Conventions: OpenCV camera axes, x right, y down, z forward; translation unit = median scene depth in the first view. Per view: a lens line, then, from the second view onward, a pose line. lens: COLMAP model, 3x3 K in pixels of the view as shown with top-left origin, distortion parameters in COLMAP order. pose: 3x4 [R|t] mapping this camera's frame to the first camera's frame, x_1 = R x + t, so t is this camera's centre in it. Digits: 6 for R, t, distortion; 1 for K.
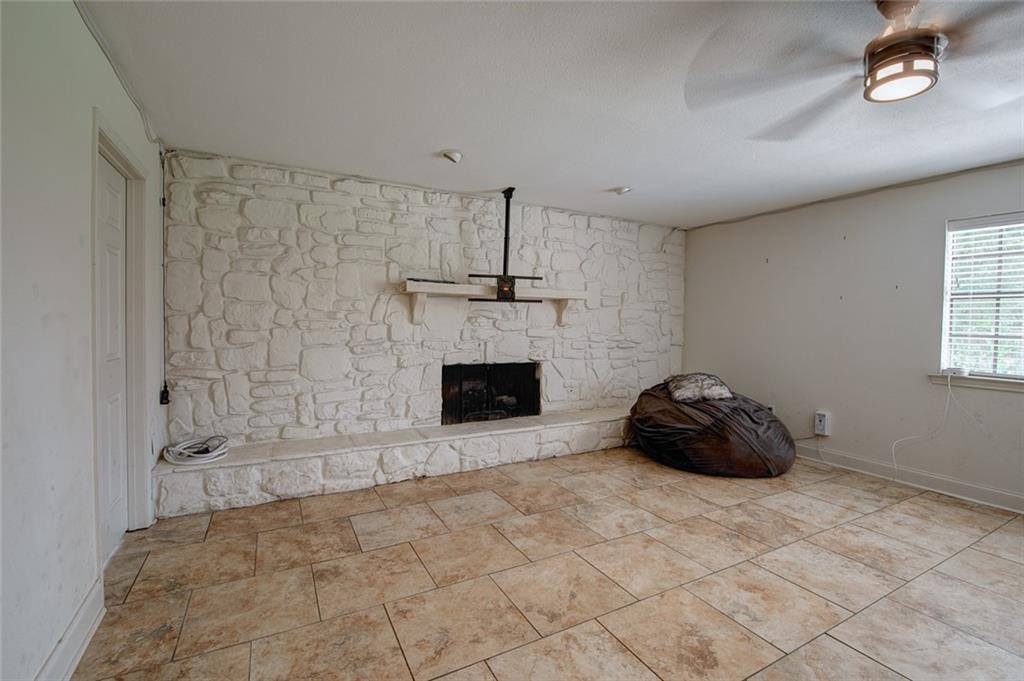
lens RADIAL K [[447.2, 0, 519.3], [0, 447.2, 342.8], [0, 0, 1]] dist [-0.004210, -0.000700]
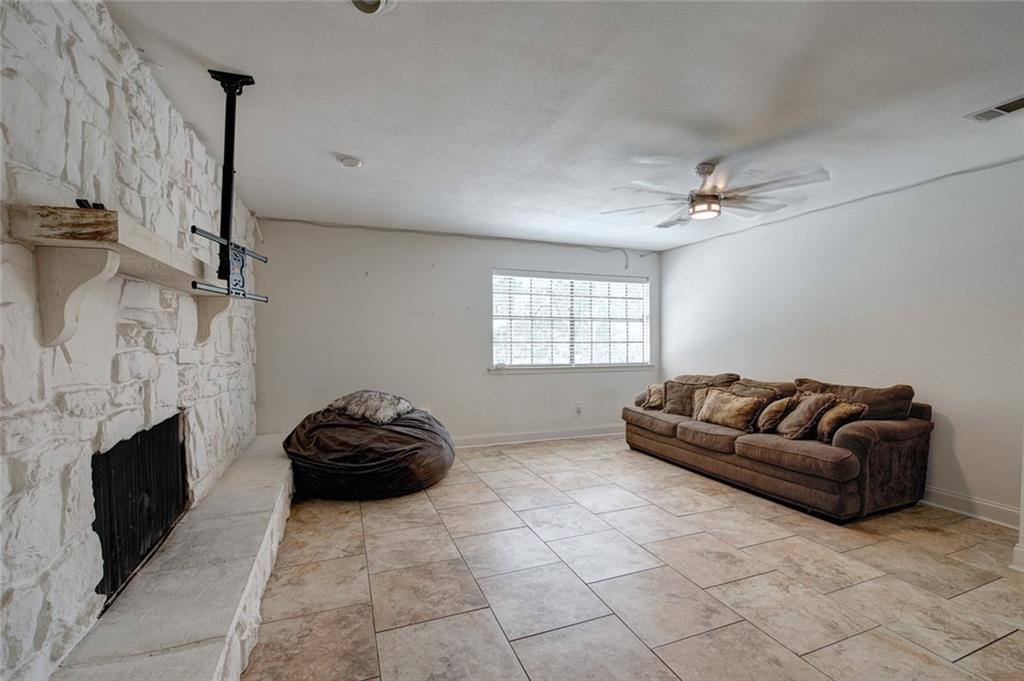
lens RADIAL K [[447.2, 0, 519.3], [0, 447.2, 342.8], [0, 0, 1]] dist [-0.004210, -0.000700]
pose [[0.134572, -0.024149, 0.990609, -0.566242], [0.041575, 0.998960, 0.018705, -0.040258], [-0.990031, 0.038667, 0.135436, 0.701023]]
